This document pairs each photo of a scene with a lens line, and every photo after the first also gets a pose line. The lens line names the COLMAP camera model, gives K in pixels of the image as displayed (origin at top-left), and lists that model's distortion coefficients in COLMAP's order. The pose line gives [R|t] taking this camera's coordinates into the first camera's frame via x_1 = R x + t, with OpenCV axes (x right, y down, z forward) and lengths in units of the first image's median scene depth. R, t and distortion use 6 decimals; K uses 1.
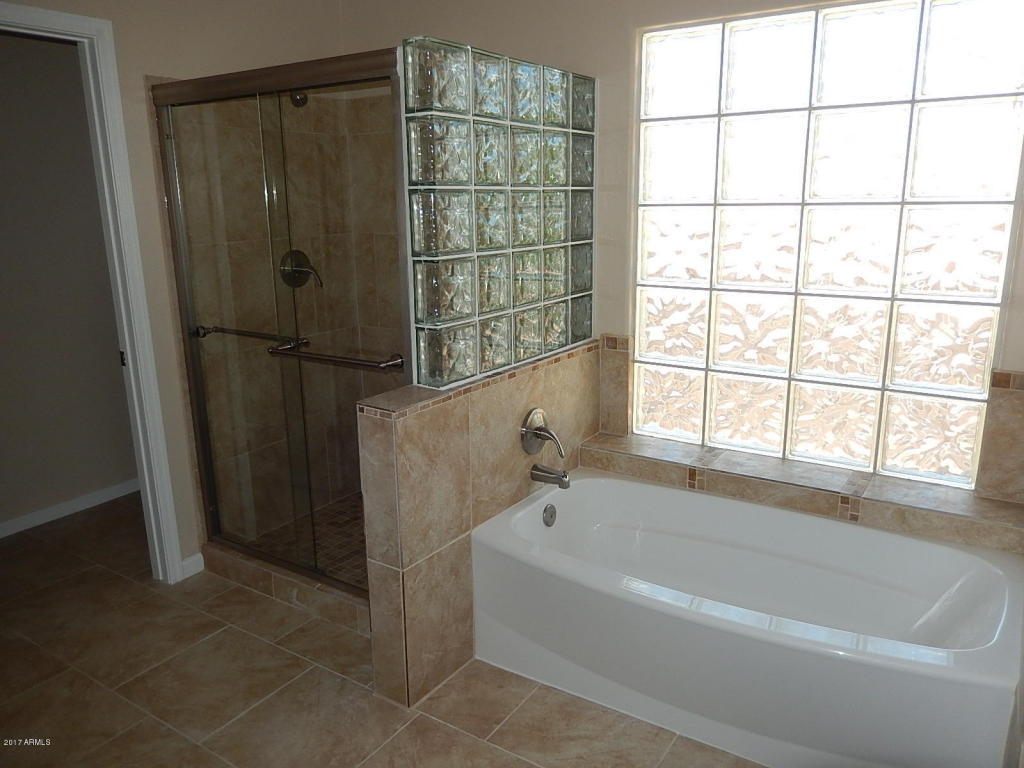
lens RADIAL K [[763.6, 0, 511.0], [0, 763.6, 388.9], [0, 0, 1]] dist [0.011519, 0.001377]
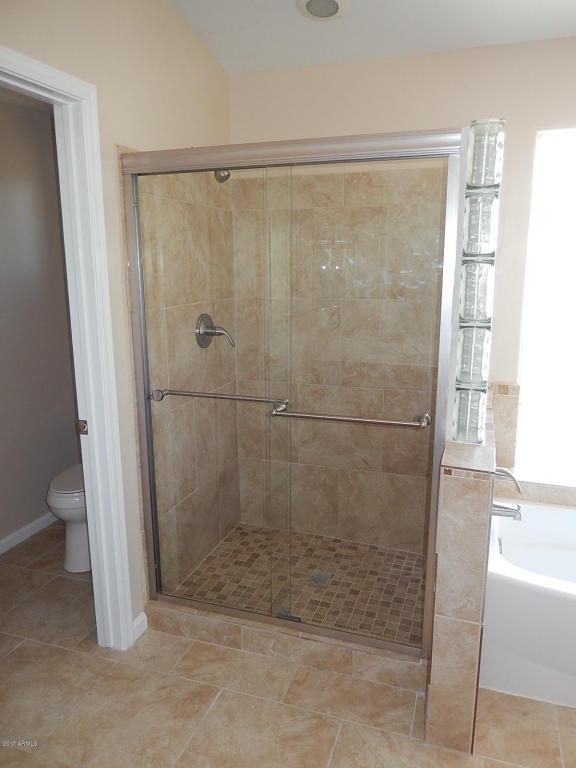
lens RADIAL K [[572.7, 0, 288.6], [0, 572.7, 385.6], [0, 0, 1]] dist [0.011519, 0.001377]
pose [[0.968094, -0.039704, 0.247424, -0.419731], [0.050046, 0.998111, -0.035648, -0.051166], [-0.245541, 0.046893, 0.968251, 0.215660]]
